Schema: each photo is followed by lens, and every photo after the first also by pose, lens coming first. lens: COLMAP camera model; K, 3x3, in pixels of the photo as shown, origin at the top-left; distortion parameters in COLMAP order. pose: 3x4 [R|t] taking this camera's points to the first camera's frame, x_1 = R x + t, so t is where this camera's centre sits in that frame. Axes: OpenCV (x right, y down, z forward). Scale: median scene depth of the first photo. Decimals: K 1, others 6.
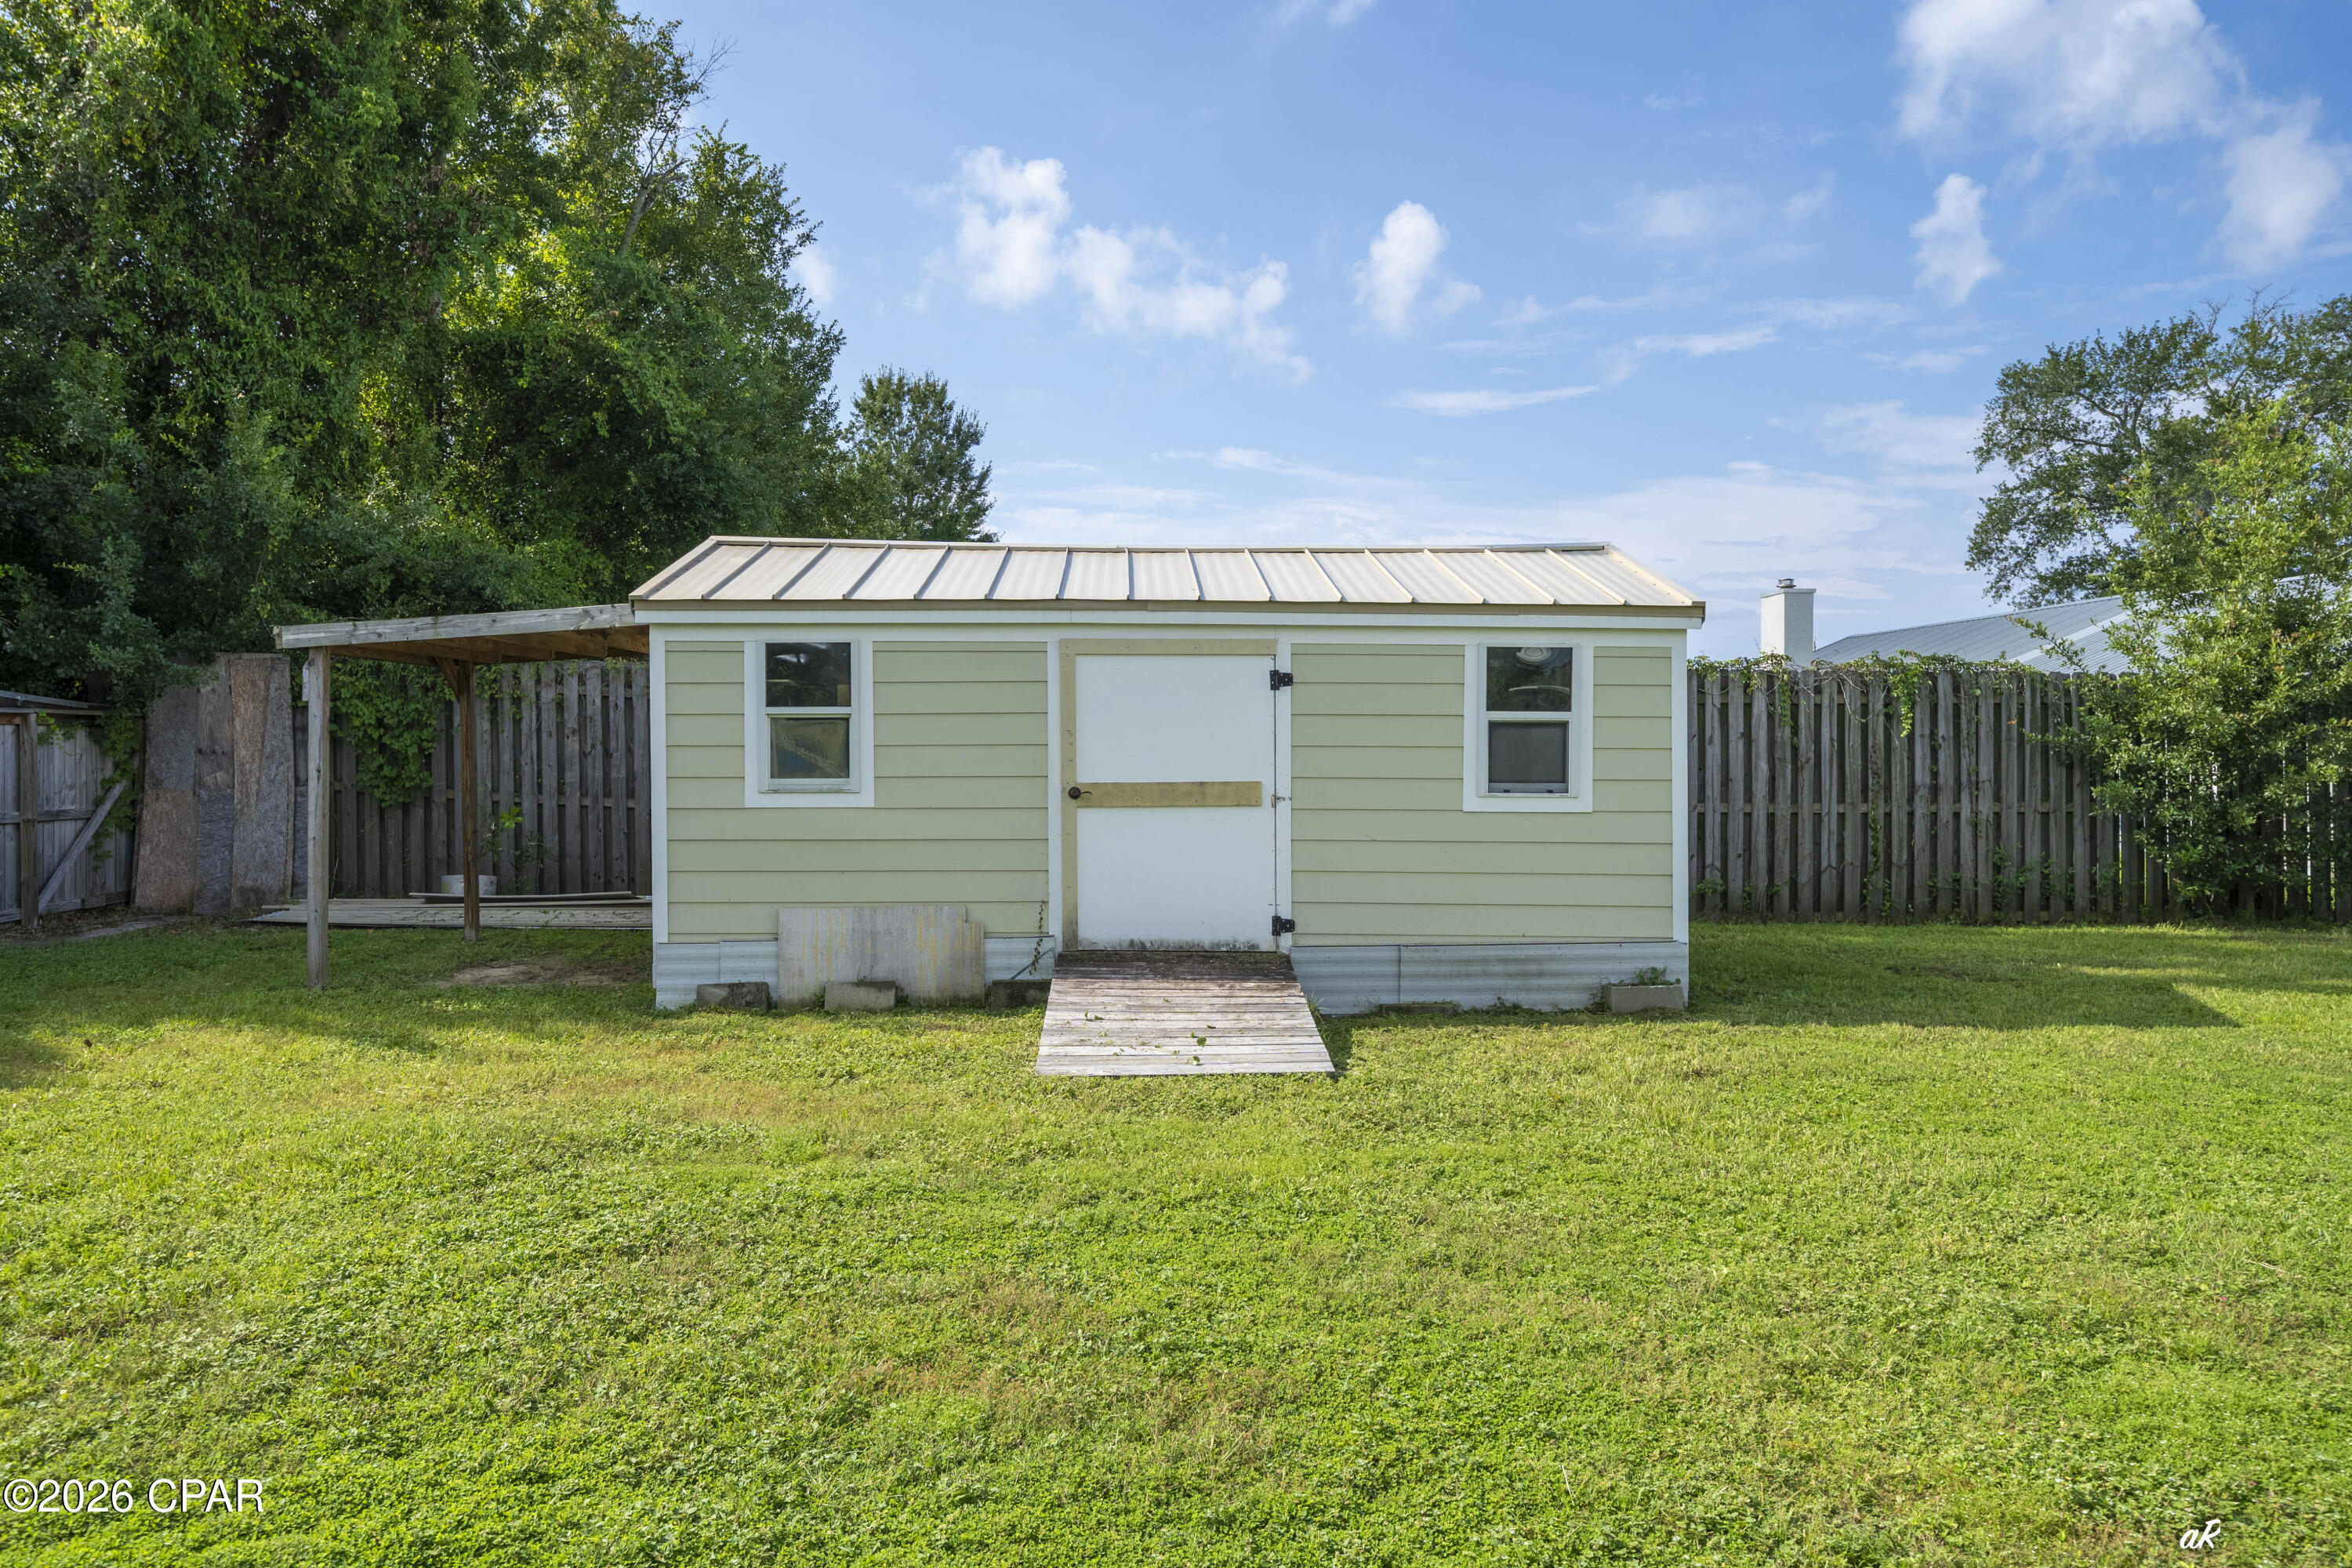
lens RADIAL K [[1625.8, 0, 1177.6], [0, 1625.8, 779.8], [0, 0, 1]] dist [-0.005127, -0.001548]
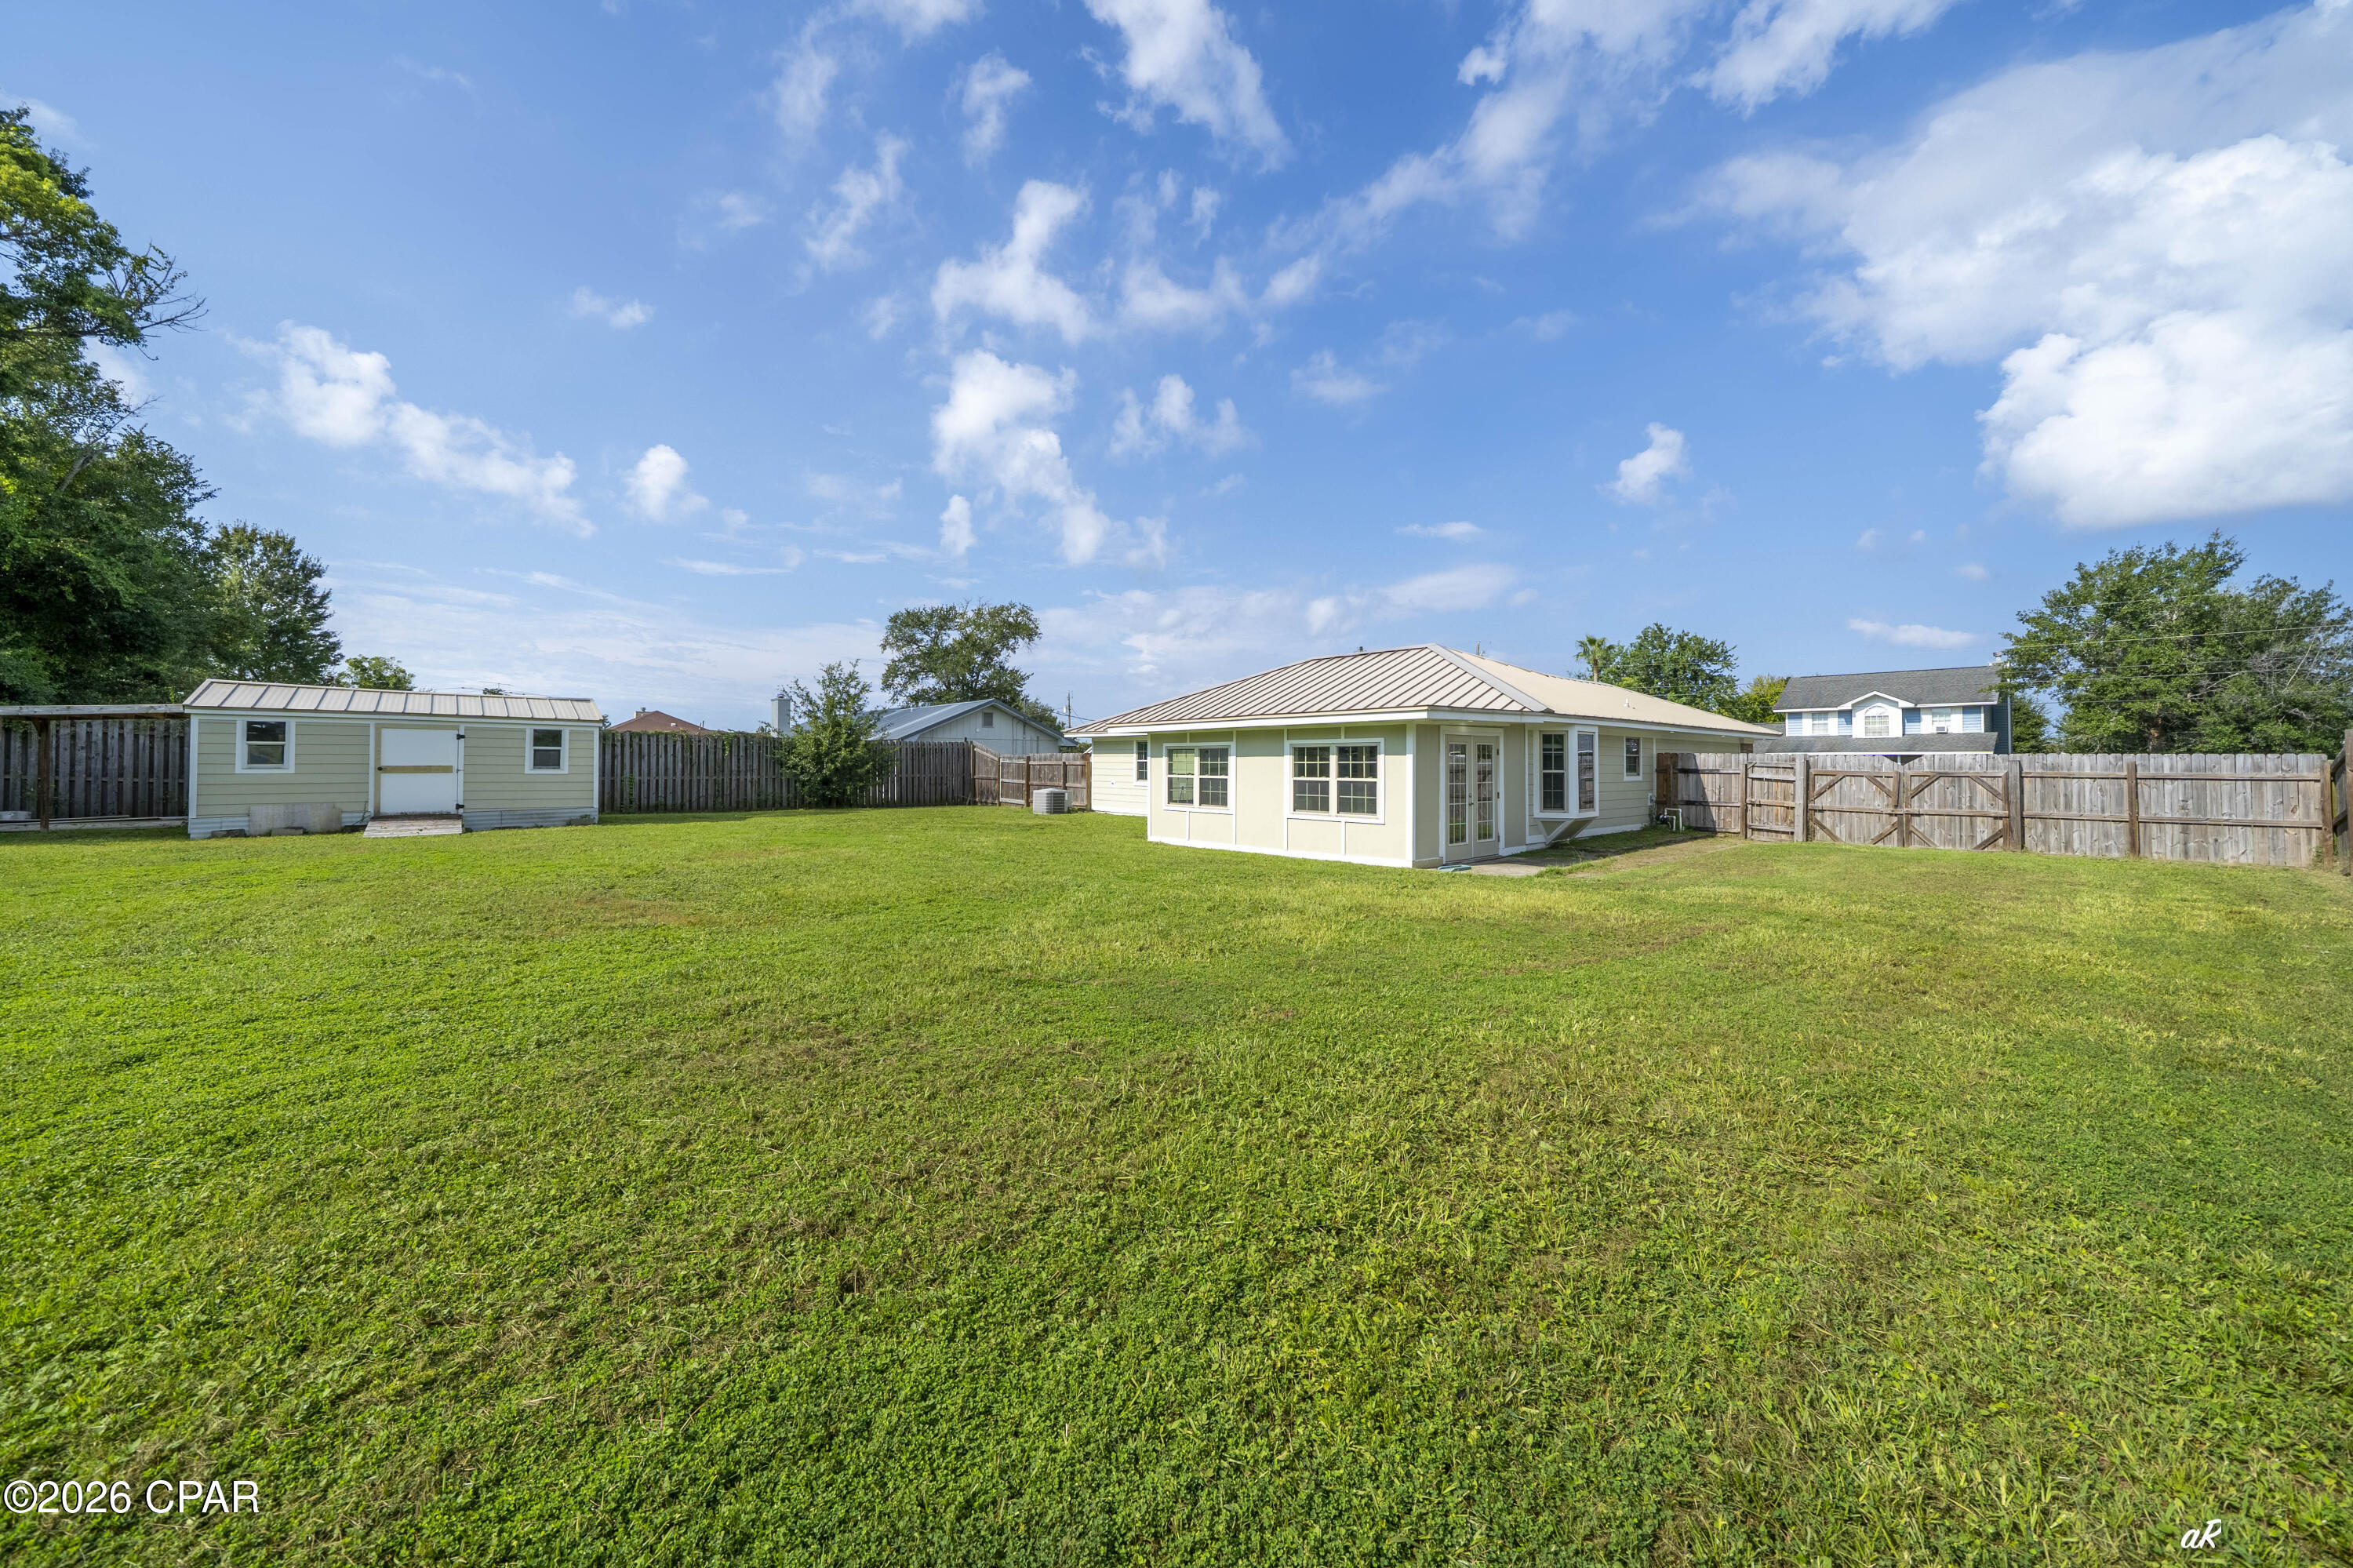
lens RADIAL K [[818.2, 0, 1161.2], [0, 818.2, 767.3], [0, 0, 1]] dist [-0.004948, -0.000566]
pose [[0.771767, 0.007775, 0.635858, 0.071133], [-0.001445, 0.999944, -0.010472, 0.012503], [-0.635903, 0.007163, 0.771735, -0.834616]]
